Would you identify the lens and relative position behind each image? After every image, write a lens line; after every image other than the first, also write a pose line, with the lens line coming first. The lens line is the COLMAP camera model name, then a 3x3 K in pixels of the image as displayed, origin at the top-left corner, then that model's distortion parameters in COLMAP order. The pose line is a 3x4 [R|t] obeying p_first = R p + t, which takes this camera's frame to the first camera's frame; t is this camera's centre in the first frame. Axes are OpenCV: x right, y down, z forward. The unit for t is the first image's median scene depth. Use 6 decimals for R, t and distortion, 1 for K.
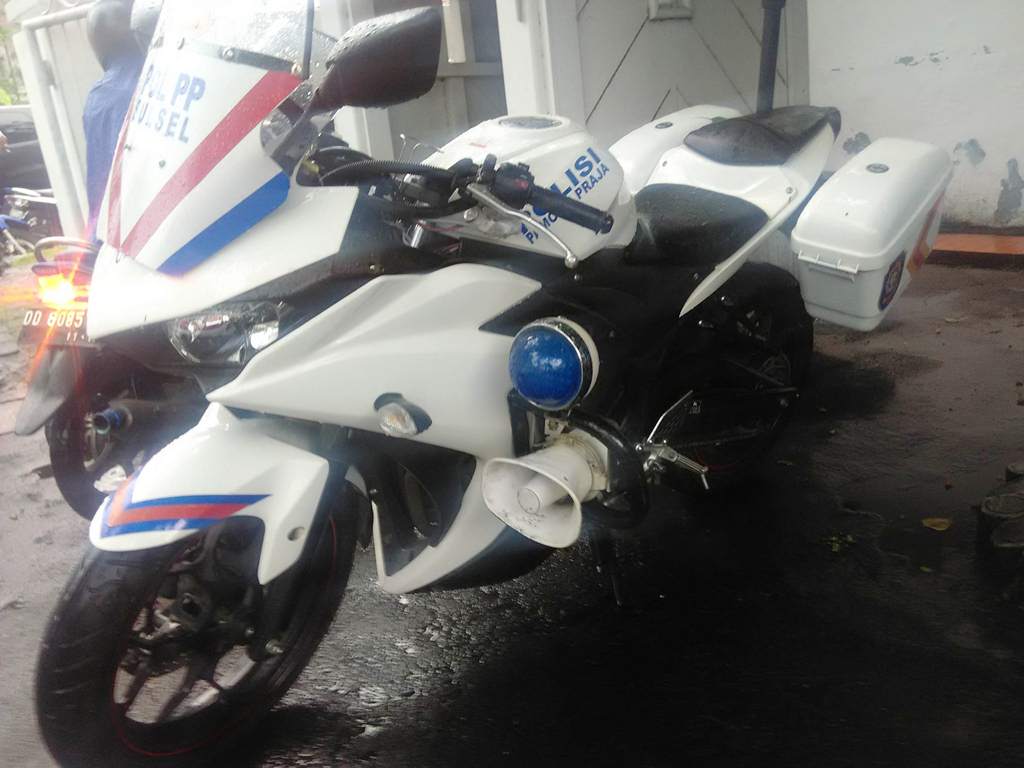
lens RADIAL K [[887.3, 0, 512.0], [0, 887.3, 384.0], [0, 0, 1]] dist [0.005726, 0.002270]
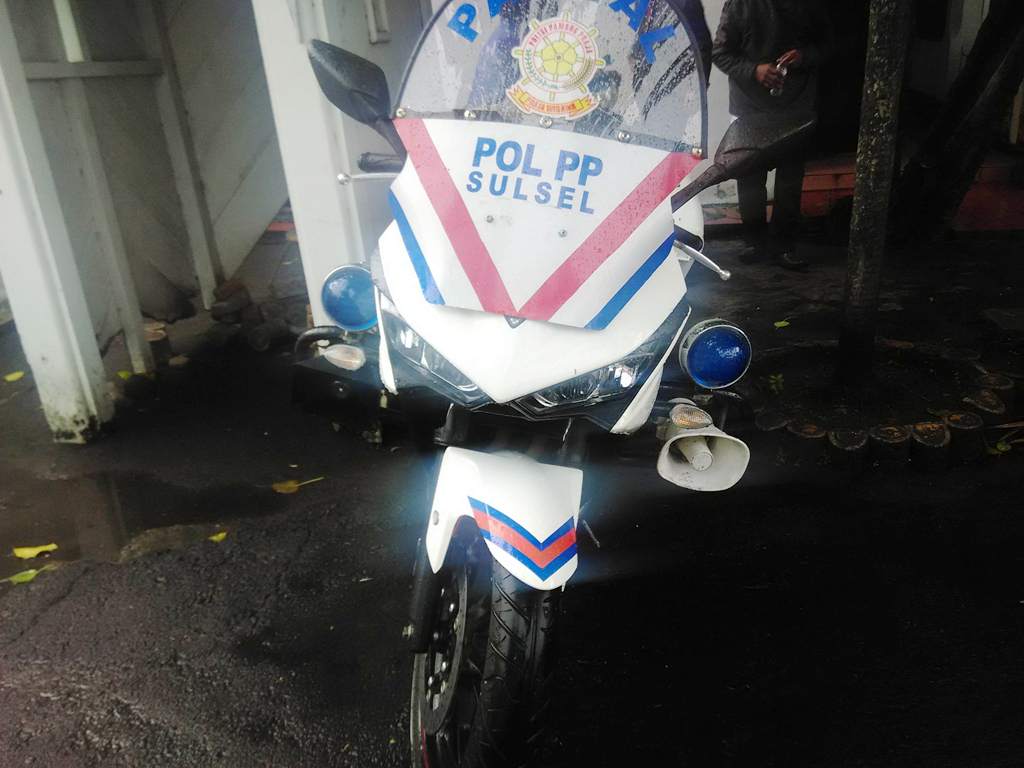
lens RADIAL K [[887.3, 0, 512.0], [0, 887.3, 384.0], [0, 0, 1]] dist [0.005726, 0.002270]
pose [[0.755903, -0.188189, 0.627053, -1.172960], [0.172123, 0.981227, 0.086991, -0.169763], [-0.631652, 0.042174, 0.774104, 0.186710]]
